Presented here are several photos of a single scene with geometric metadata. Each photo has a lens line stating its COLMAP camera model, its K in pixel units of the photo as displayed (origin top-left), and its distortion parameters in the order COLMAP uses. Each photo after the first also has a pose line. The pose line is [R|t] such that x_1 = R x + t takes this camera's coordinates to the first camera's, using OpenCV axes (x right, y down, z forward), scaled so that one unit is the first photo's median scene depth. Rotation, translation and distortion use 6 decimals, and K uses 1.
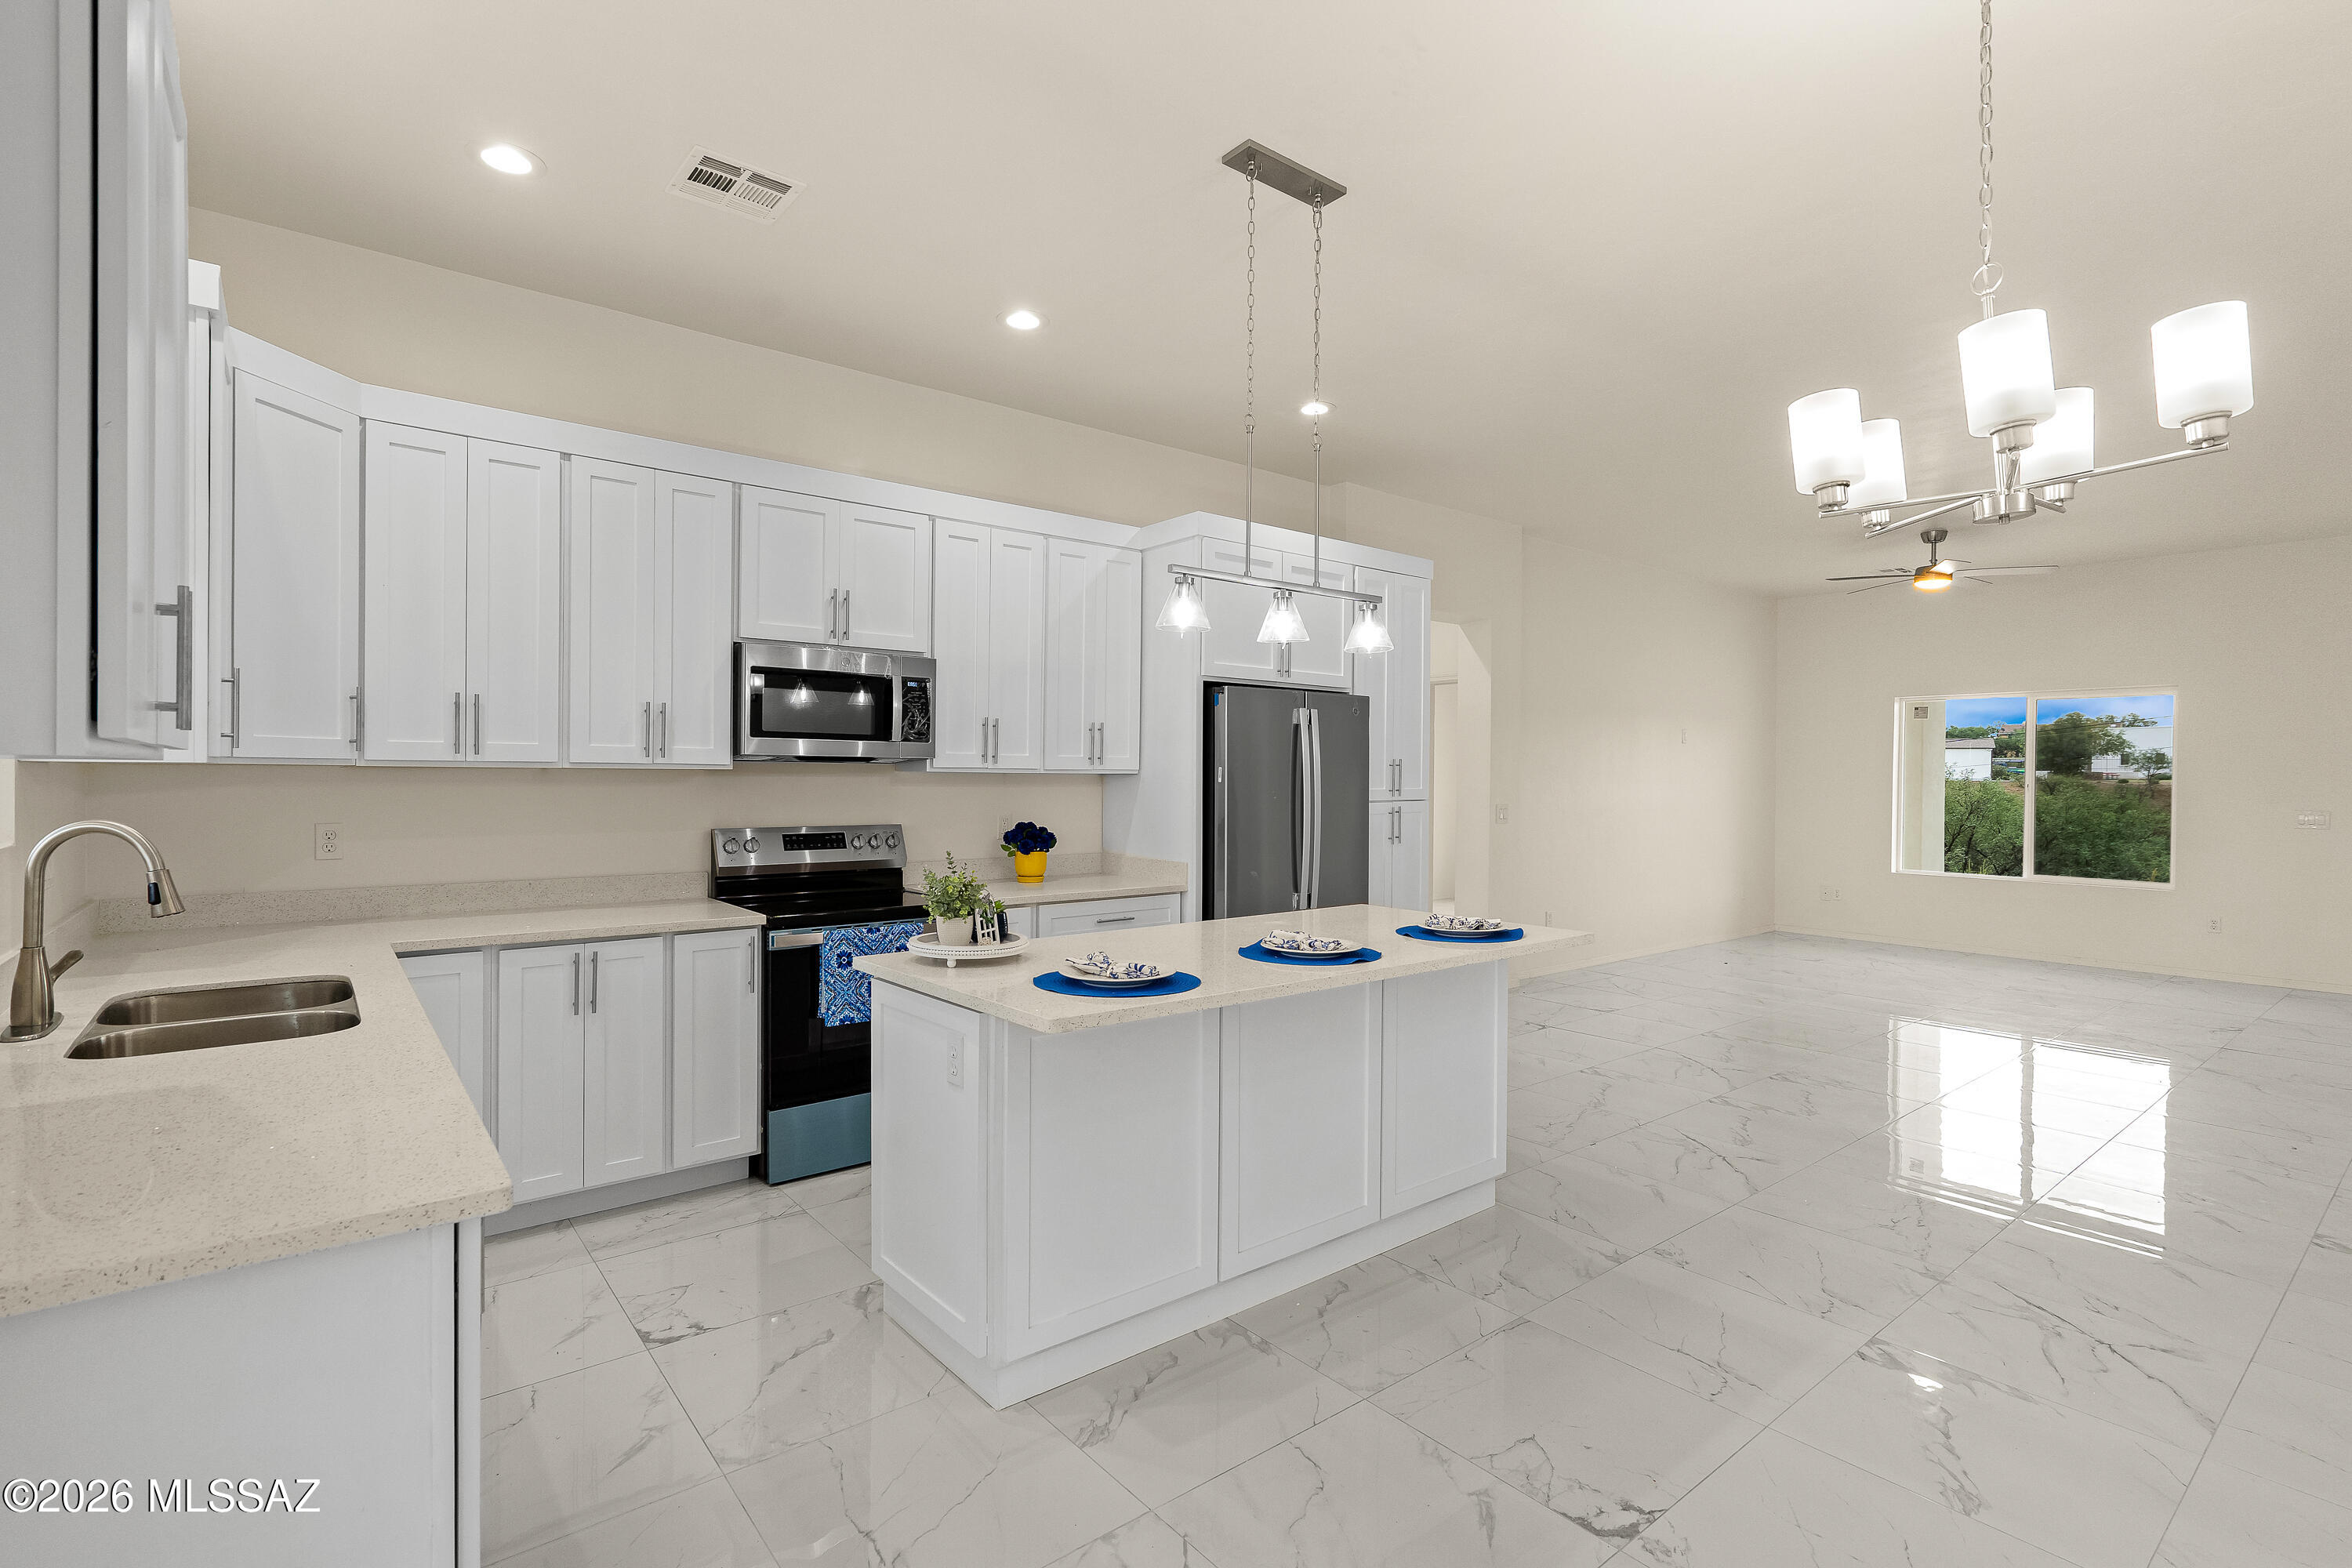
lens RADIAL K [[1075.4, 0, 1176.8], [0, 1075.4, 792.0], [0, 0, 1]] dist [-0.000393, 0.000121]
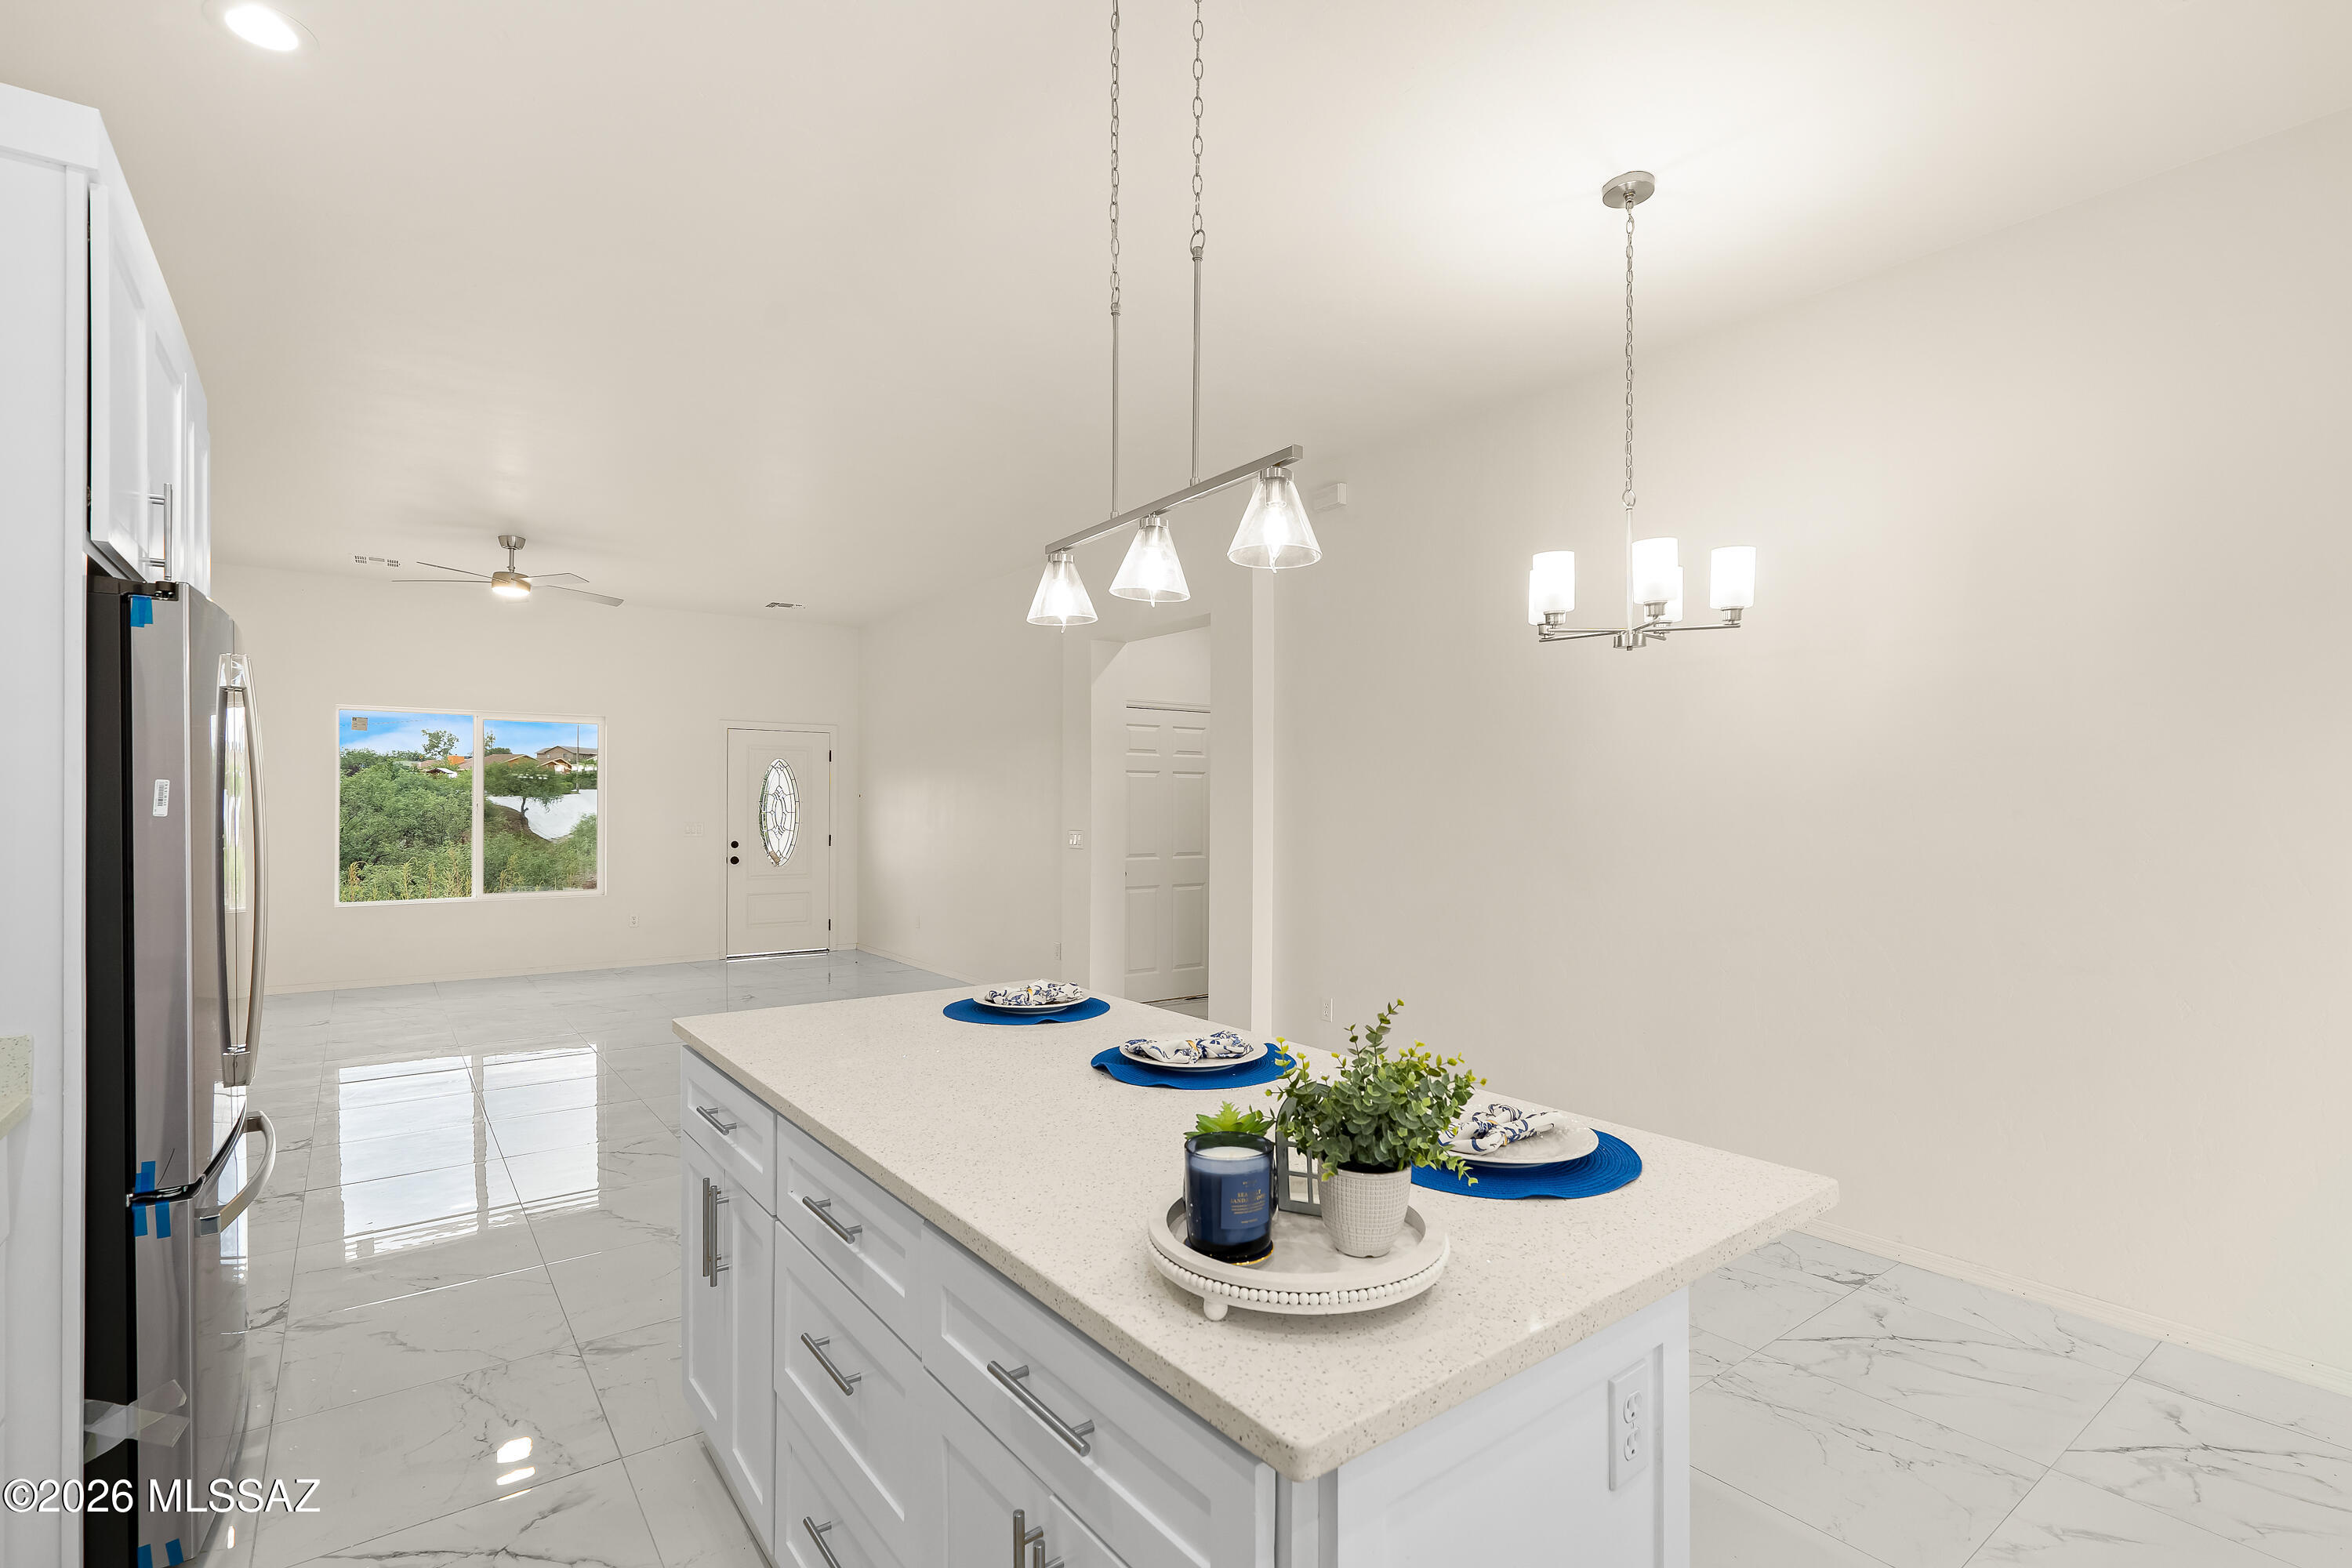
lens RADIAL K [[1079.1, 0, 1182.9], [0, 1079.1, 834.1], [0, 0, 1]] dist [-0.000816, -0.000166]
pose [[0.025593, -0.035353, 0.999047, -0.191227], [0.011389, 0.999320, 0.035071, -0.006003], [-0.999608, 0.010481, 0.025978, 0.312374]]
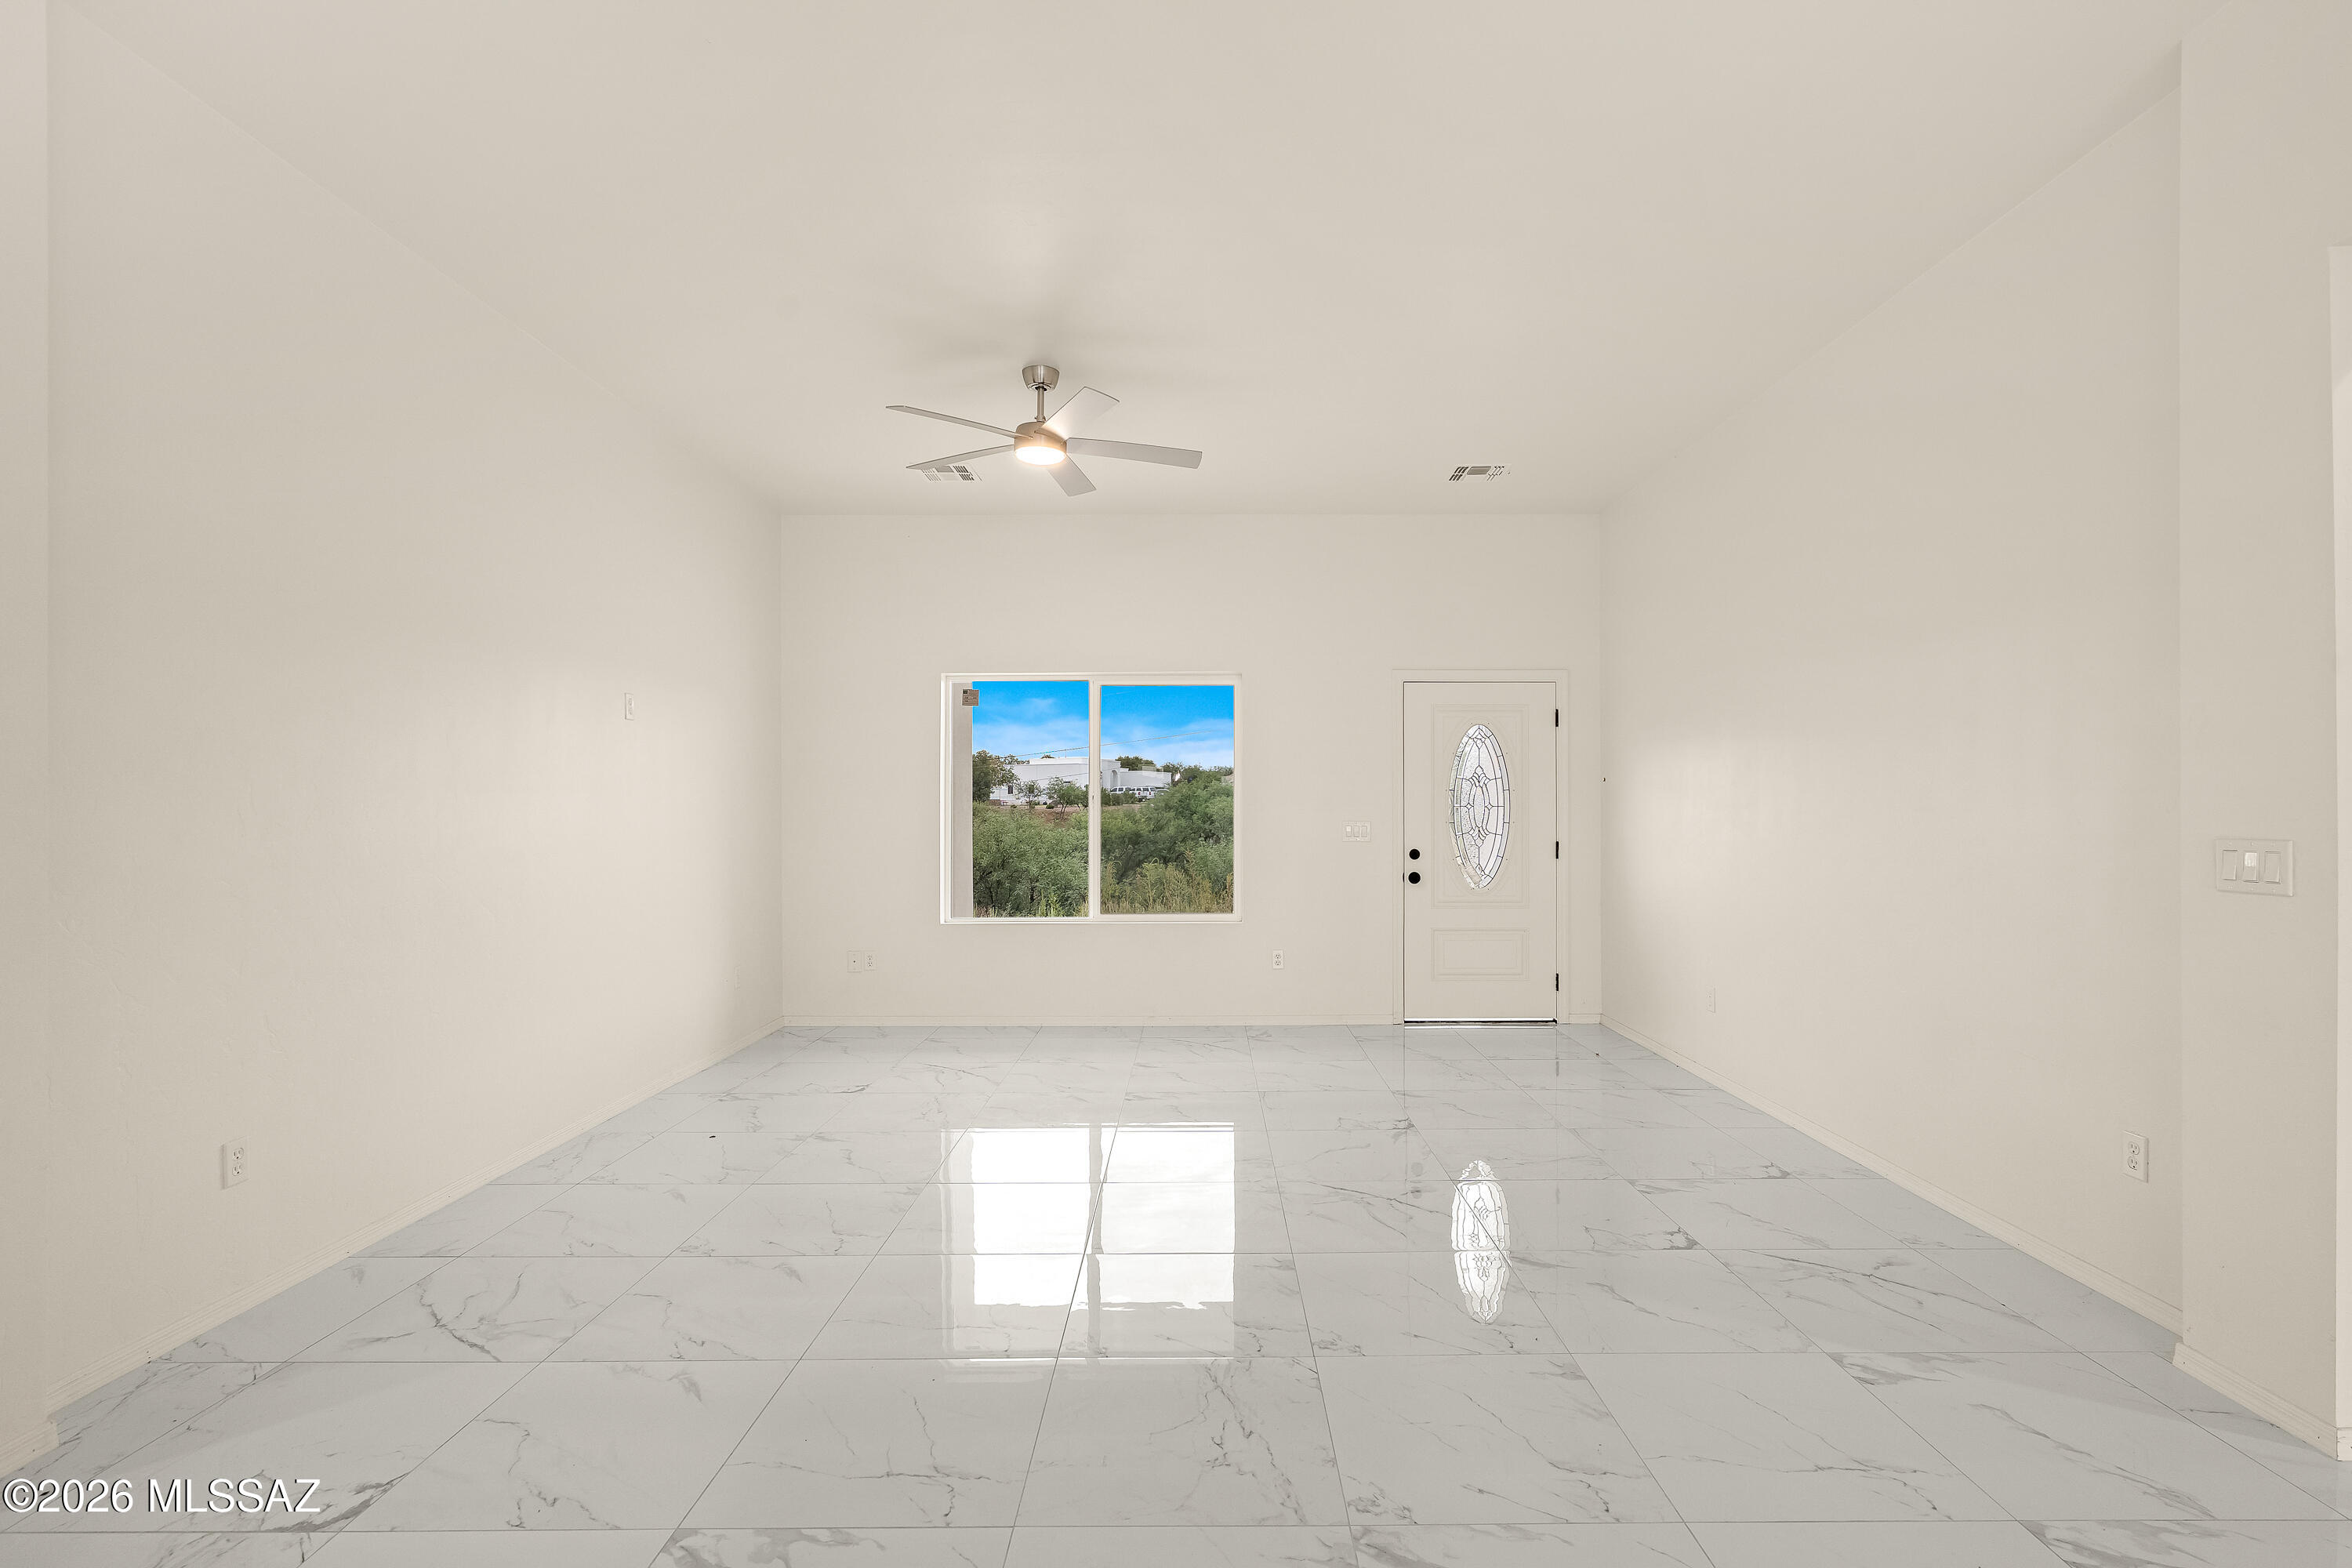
lens RADIAL K [[1098.1, 0, 1200.3], [0, 1098.1, 787.6], [0, 0, 1]] dist [-0.003050, 0.000050]
pose [[0.624065, 0.003935, 0.781363, 0.224848], [0.020922, 0.999545, -0.021745, 0.005986], [-0.781093, 0.029918, 0.623698, 0.444564]]
